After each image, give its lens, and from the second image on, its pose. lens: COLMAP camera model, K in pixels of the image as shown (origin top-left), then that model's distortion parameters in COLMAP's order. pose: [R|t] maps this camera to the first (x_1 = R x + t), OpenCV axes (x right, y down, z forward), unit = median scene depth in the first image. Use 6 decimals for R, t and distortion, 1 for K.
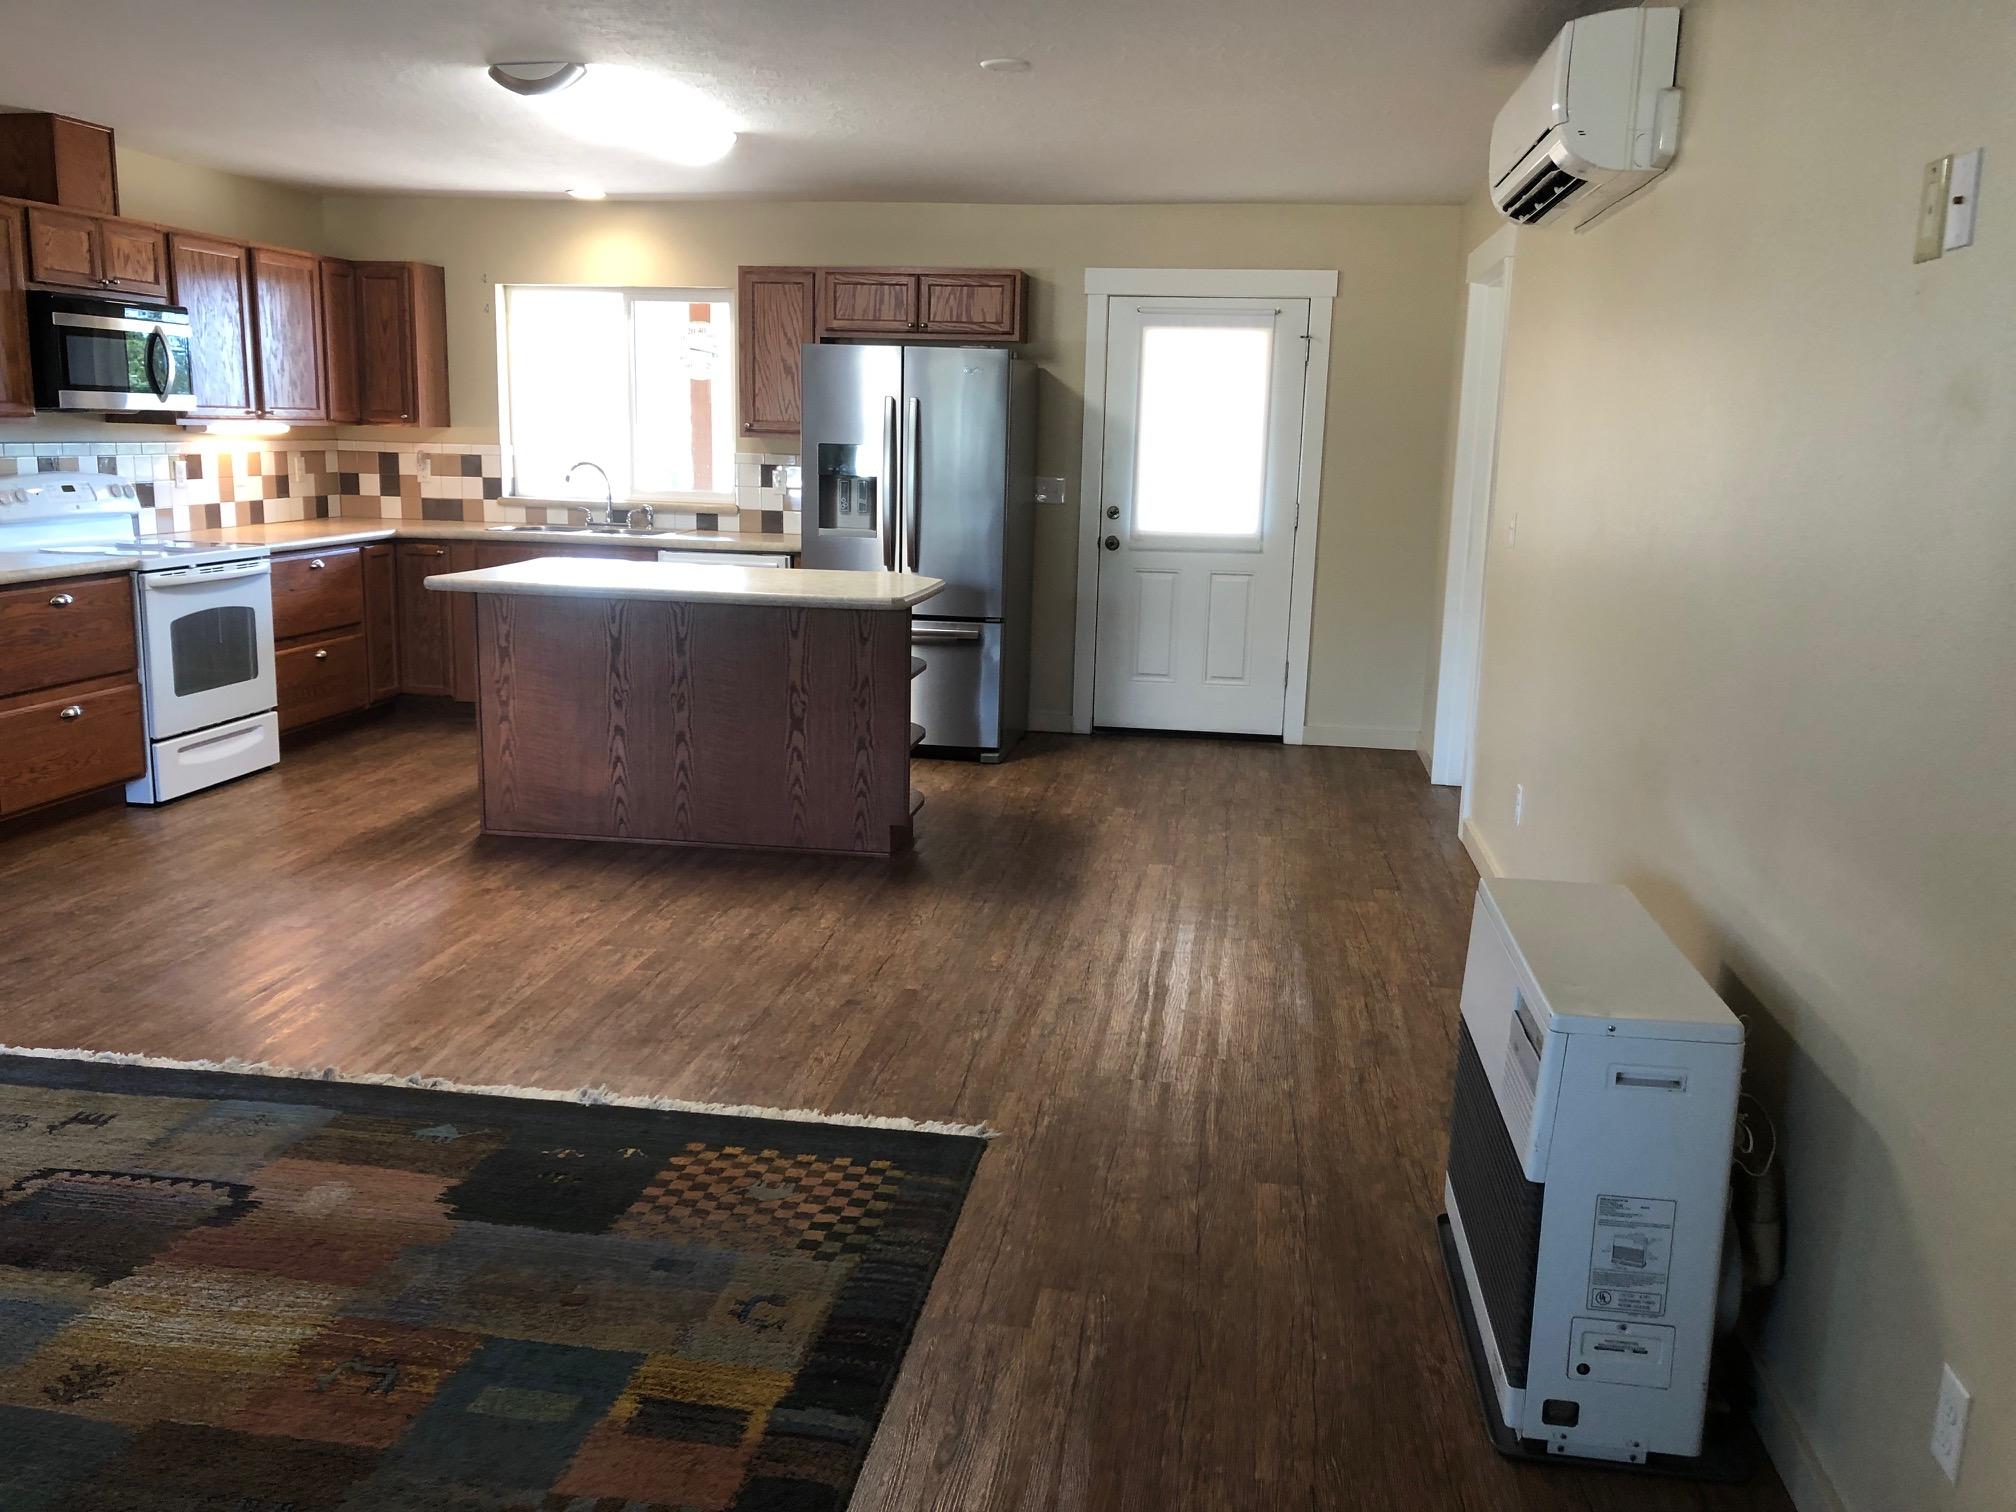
lens RADIAL K [[1637.4, 0, 1008.0], [0, 1637.4, 756.0], [0, 0, 1]] dist [0.032957, -0.041181]
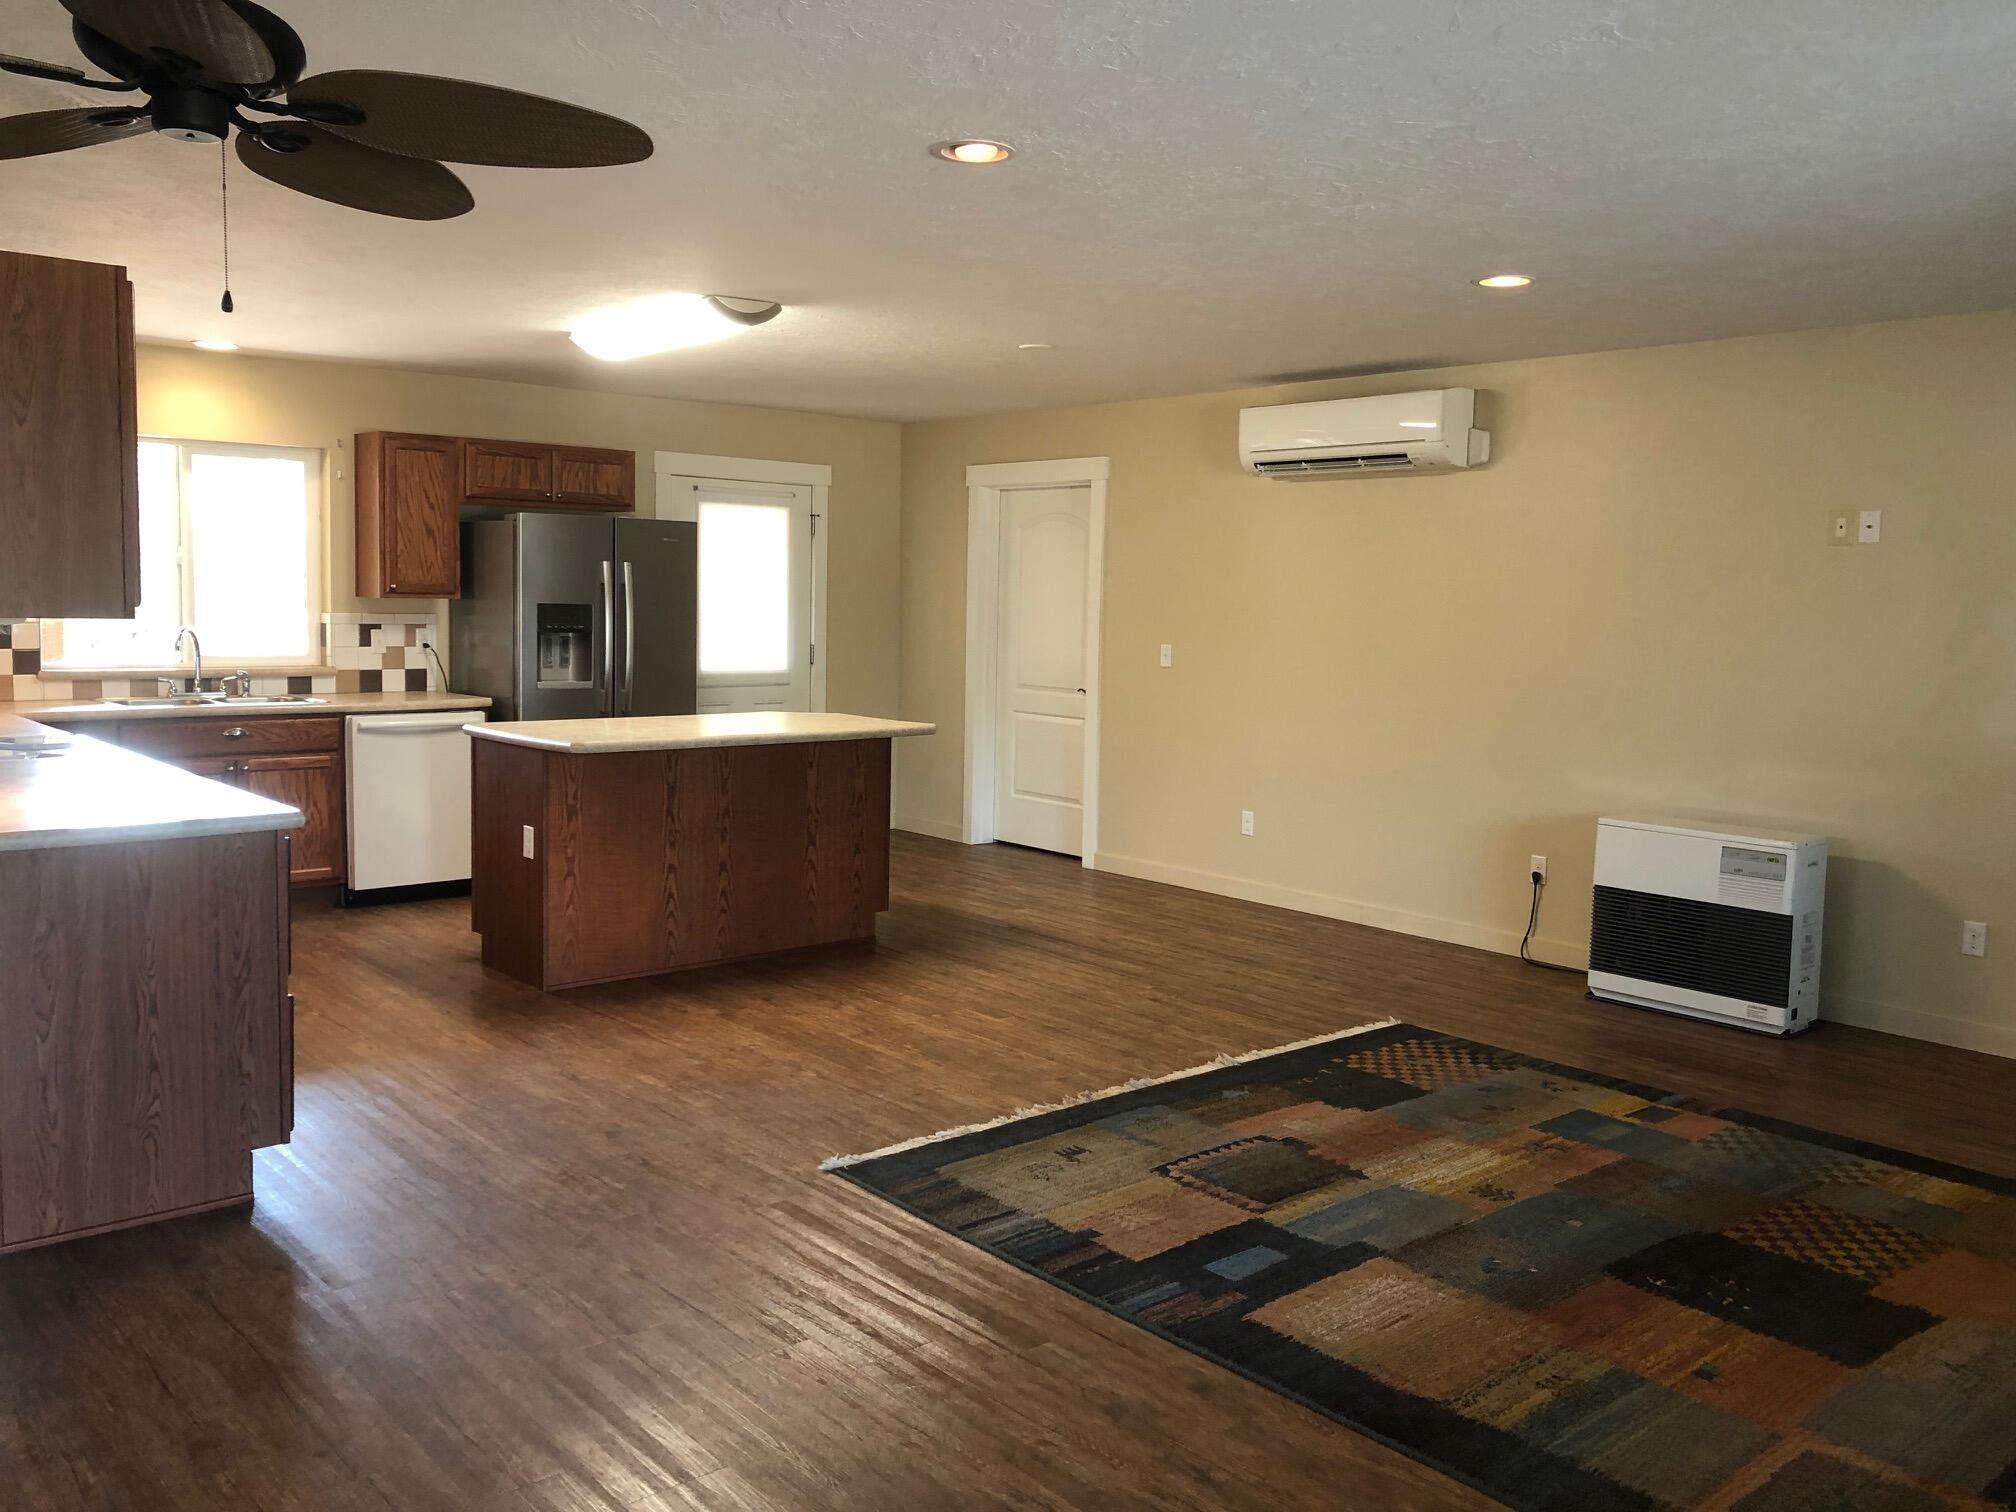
lens RADIAL K [[1638.0, 0, 1020.2], [0, 1638.0, 726.4], [0, 0, 1]] dist [0.048462, -0.064477]
pose [[0.649515, -0.073302, 0.756807, -0.866921], [0.144372, 0.989124, -0.028100, -0.043218], [-0.746517, 0.127513, 0.653034, 0.089555]]
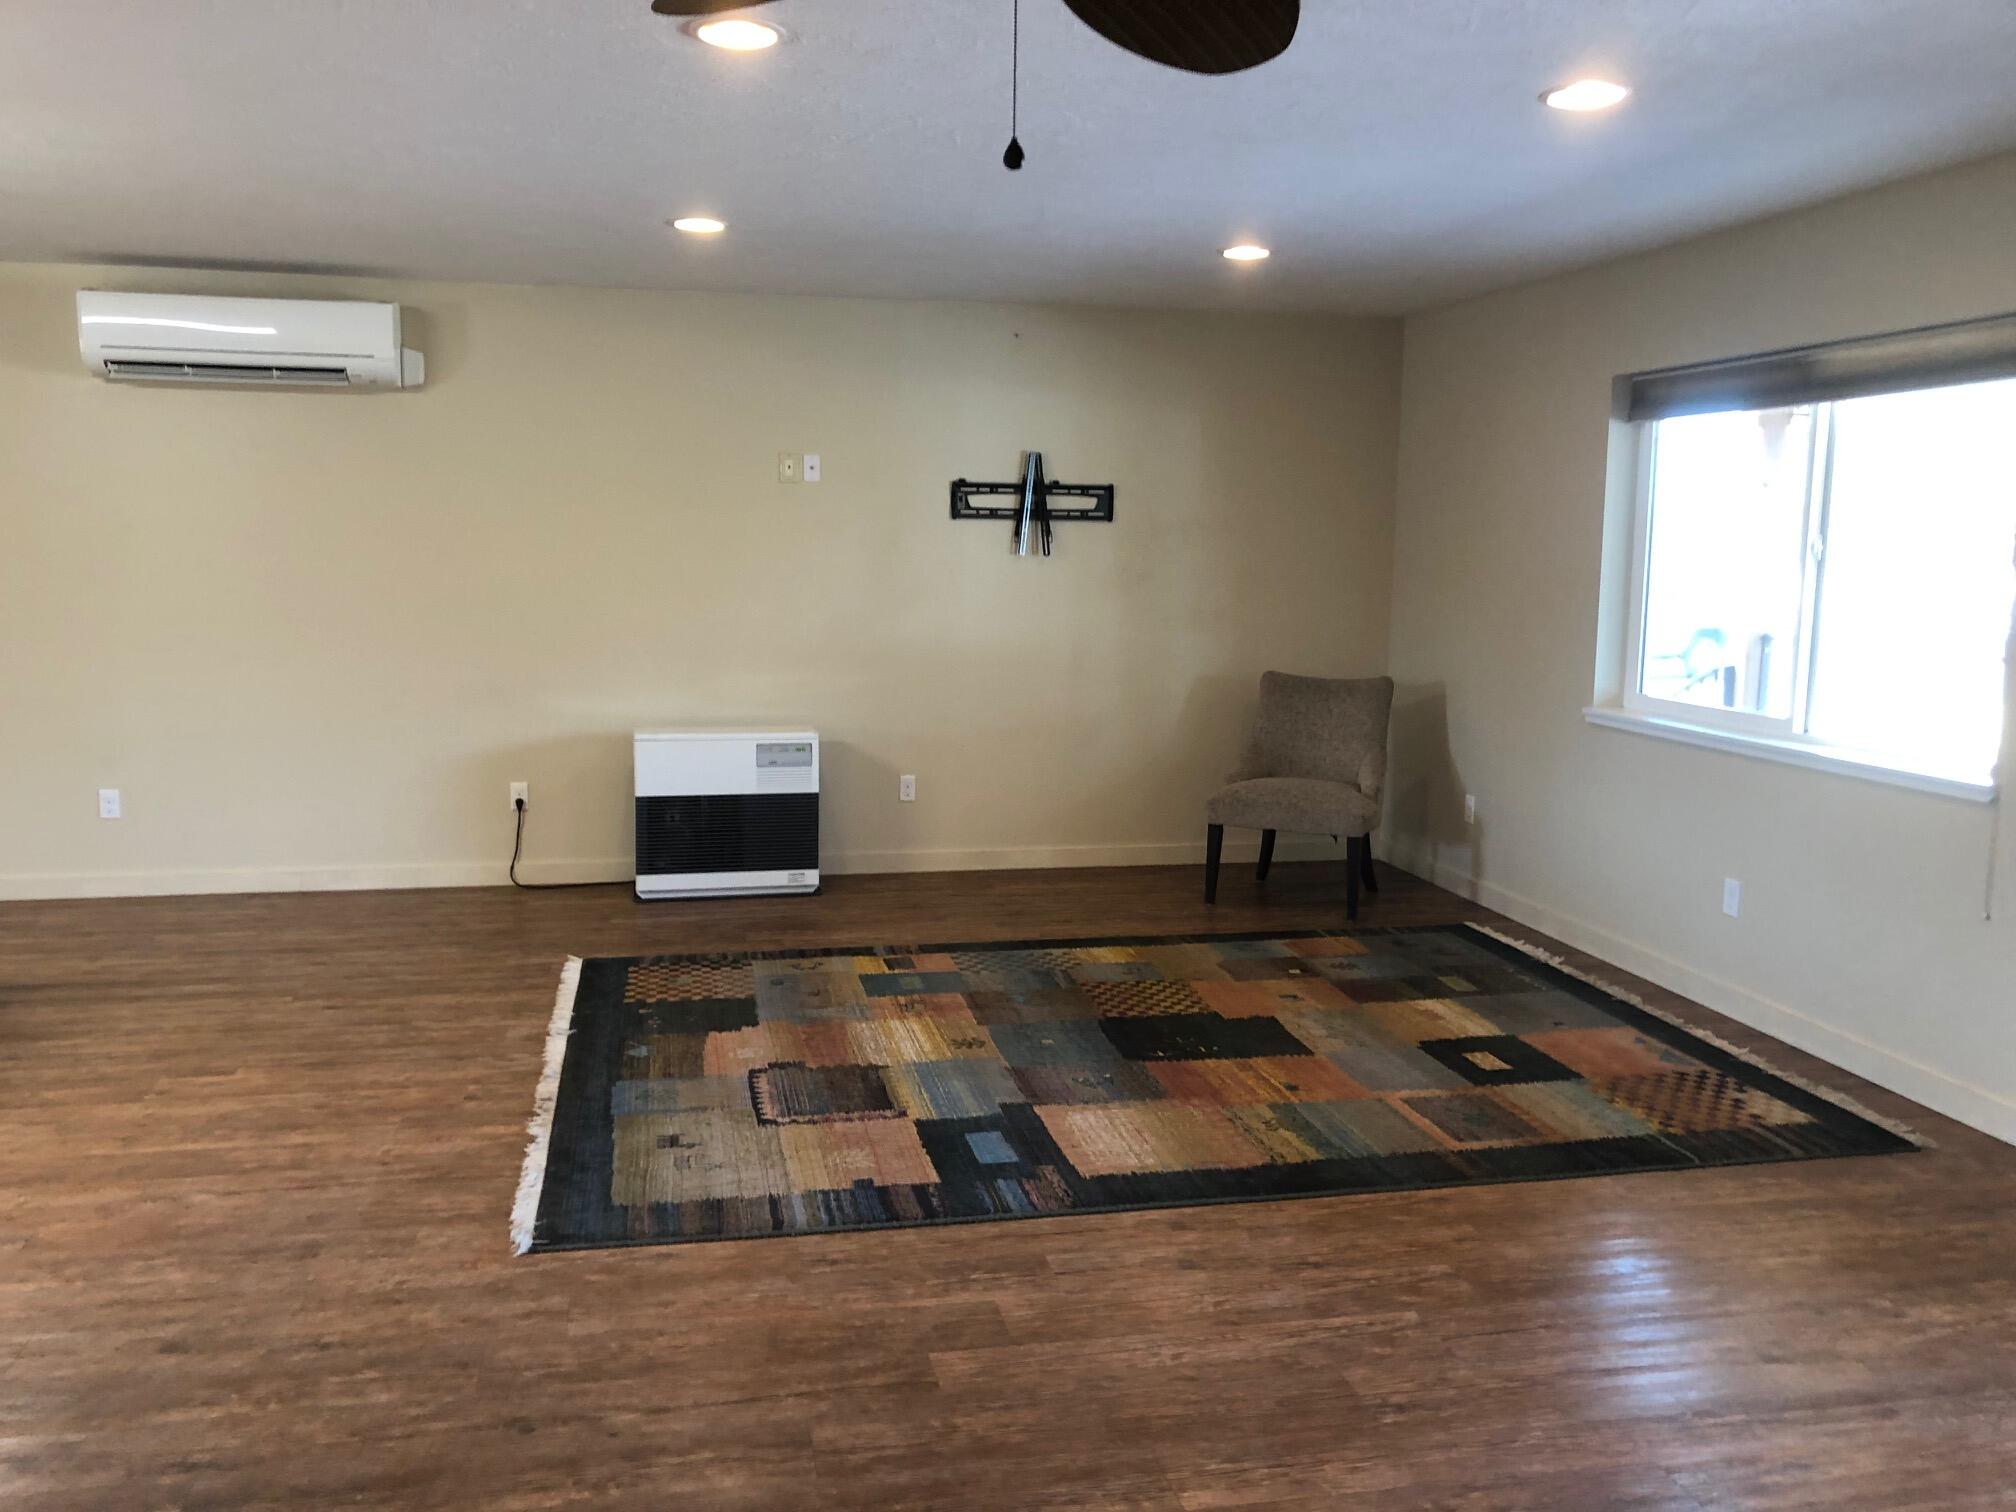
lens RADIAL K [[1639.0, 0, 982.6], [0, 1639.0, 737.3], [0, 0, 1]] dist [0.039653, -0.057176]
pose [[-0.337213, -0.140946, 0.930818, -0.959755], [0.166640, 0.964180, 0.206368, -0.149828], [-0.926563, 0.224702, -0.301647, 0.616660]]
